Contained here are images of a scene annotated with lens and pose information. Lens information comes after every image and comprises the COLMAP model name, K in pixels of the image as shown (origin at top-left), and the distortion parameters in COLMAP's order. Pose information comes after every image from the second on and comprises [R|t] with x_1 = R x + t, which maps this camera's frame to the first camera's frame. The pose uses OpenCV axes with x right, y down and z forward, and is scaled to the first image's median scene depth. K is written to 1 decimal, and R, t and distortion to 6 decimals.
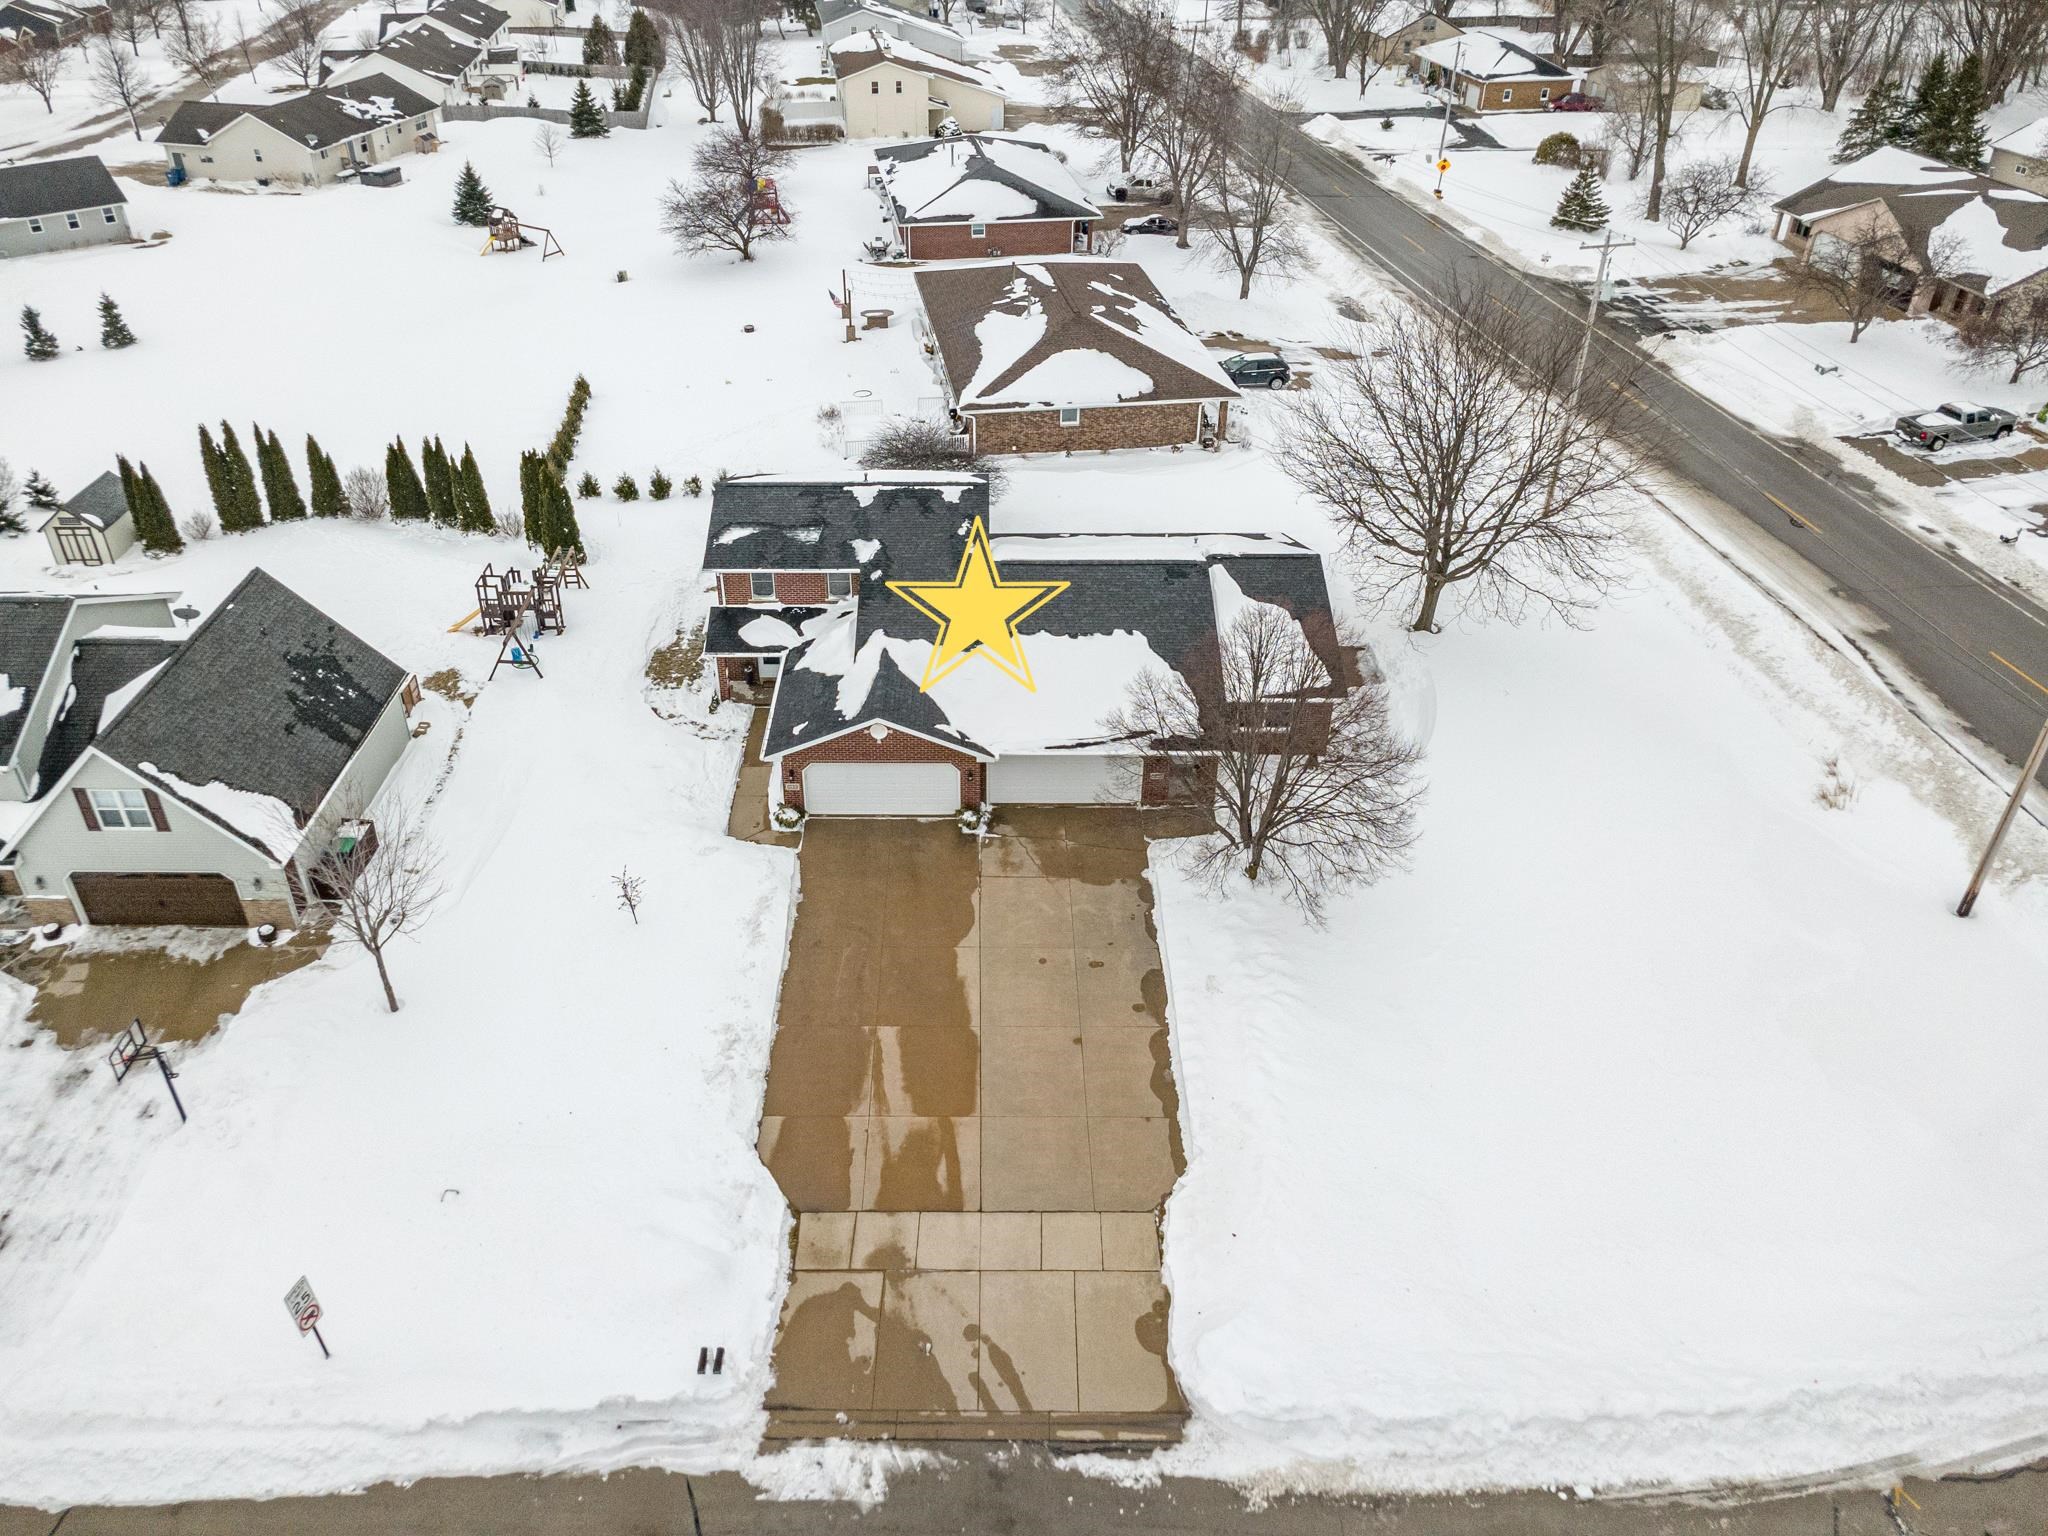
lens RADIAL K [[1461.3, 0, 969.6], [0, 1461.3, 673.8], [0, 0, 1]] dist [0.000991, 0.004896]
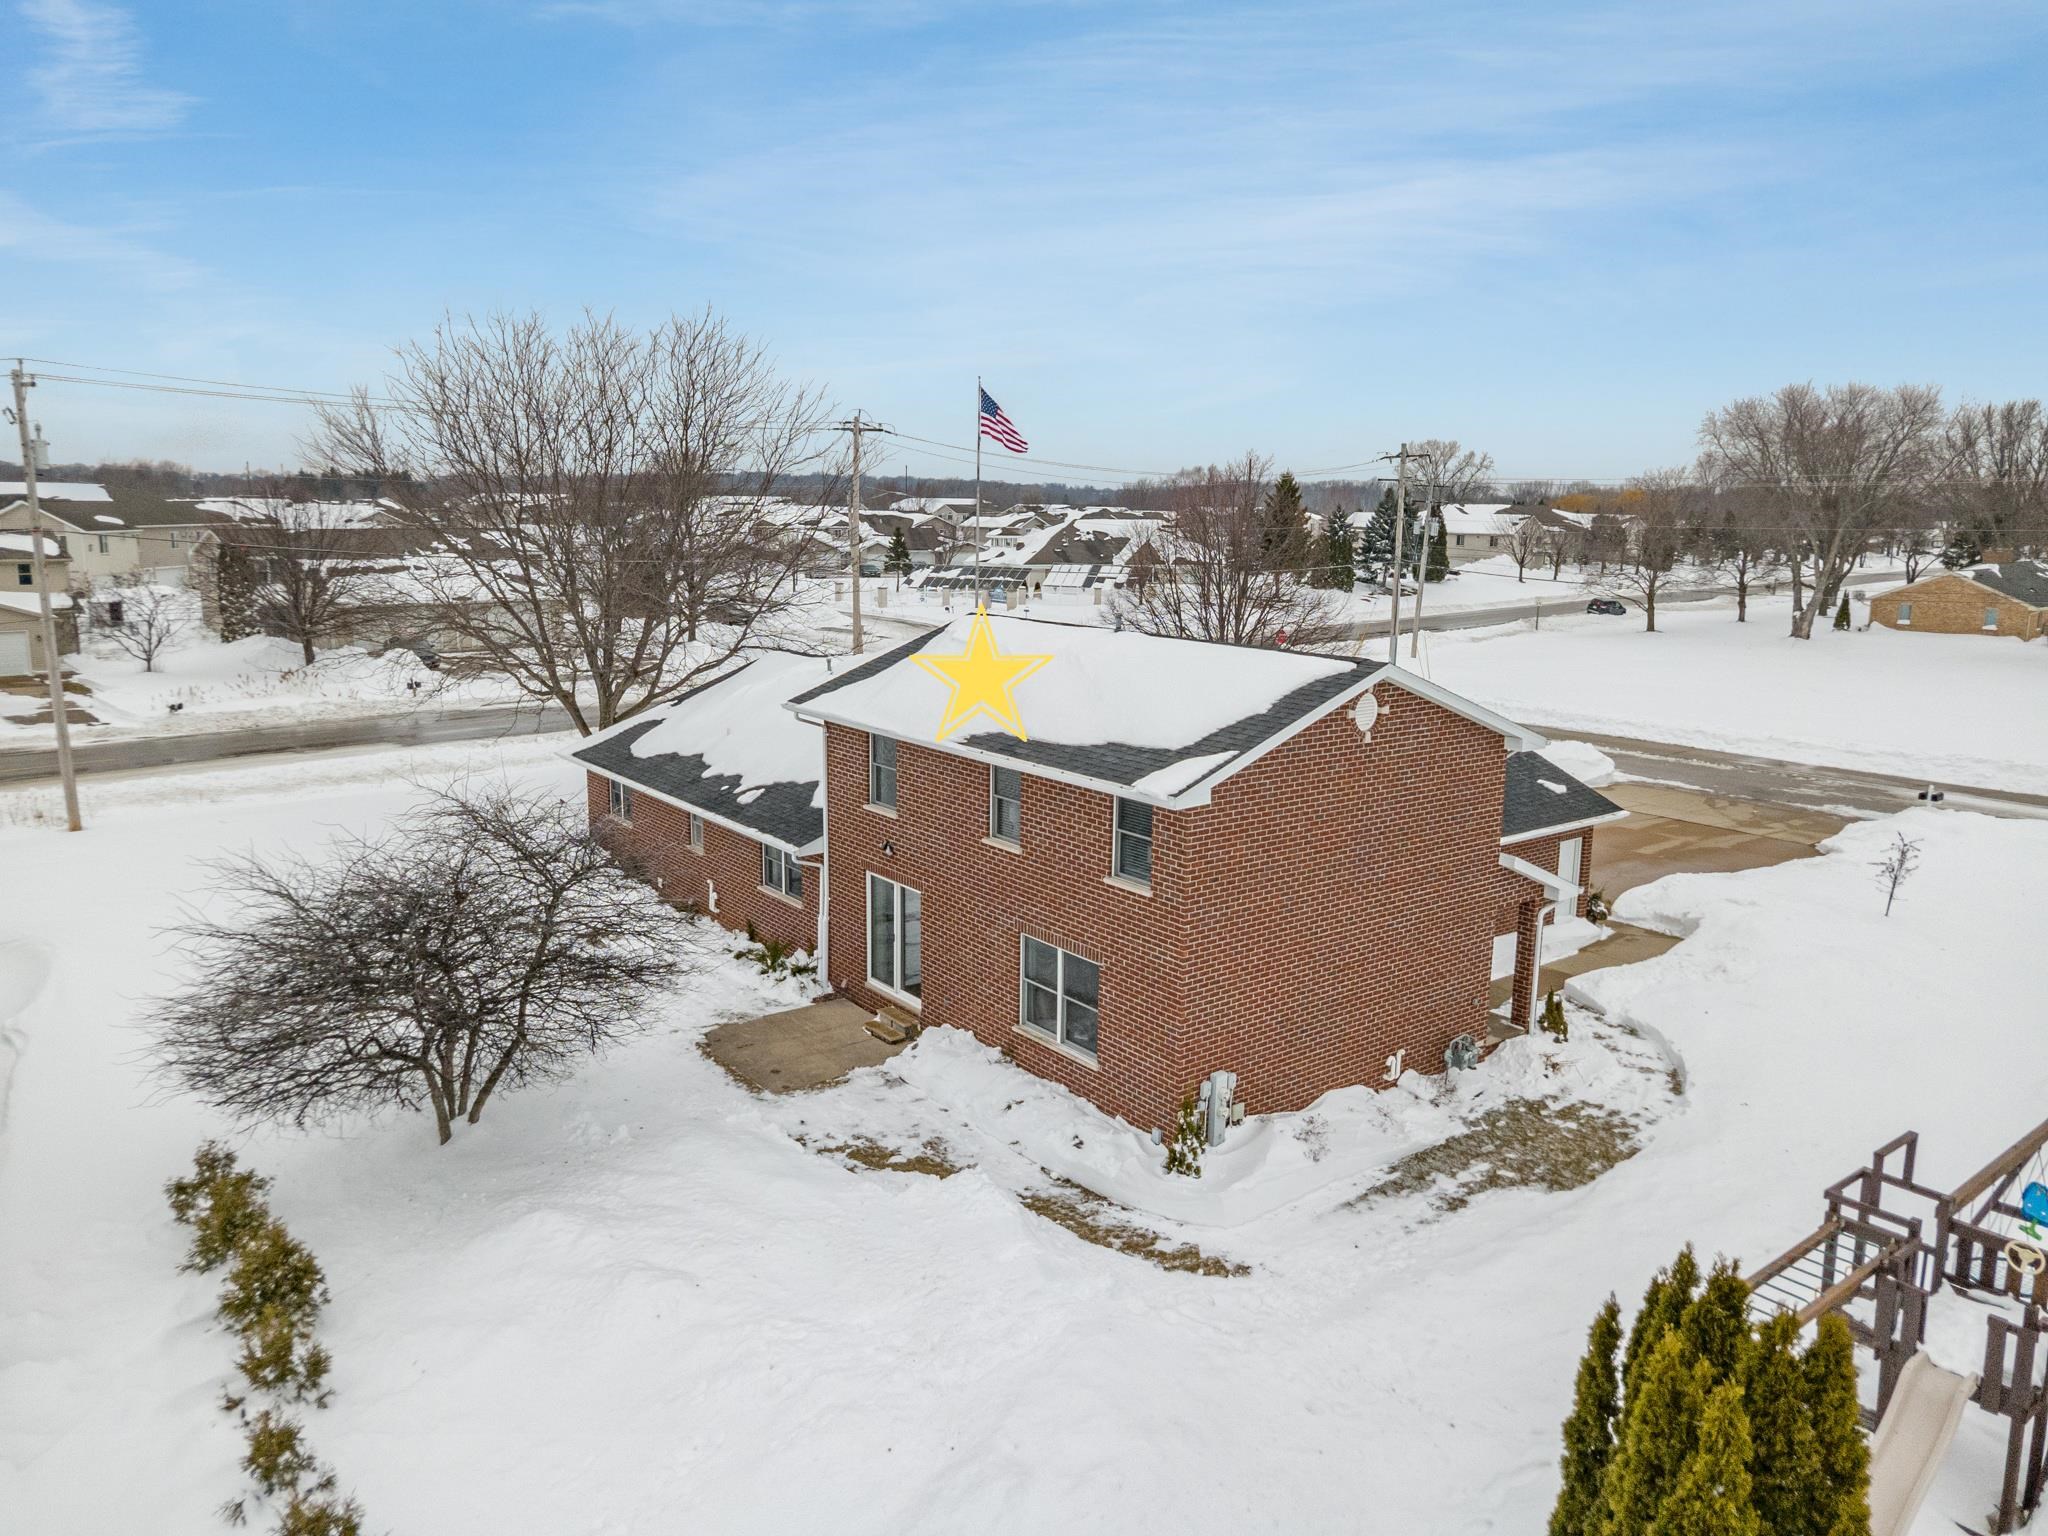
lens RADIAL K [[1419.9, 0, 1024.0], [0, 1419.9, 768.0], [0, 0, 1]] dist [0.005442, -0.002394]
pose [[-0.610218, -0.146117, 0.778642, -0.617395], [0.410495, 0.782301, 0.468507, -0.487380], [-0.677589, 0.605520, -0.417394, 1.875129]]
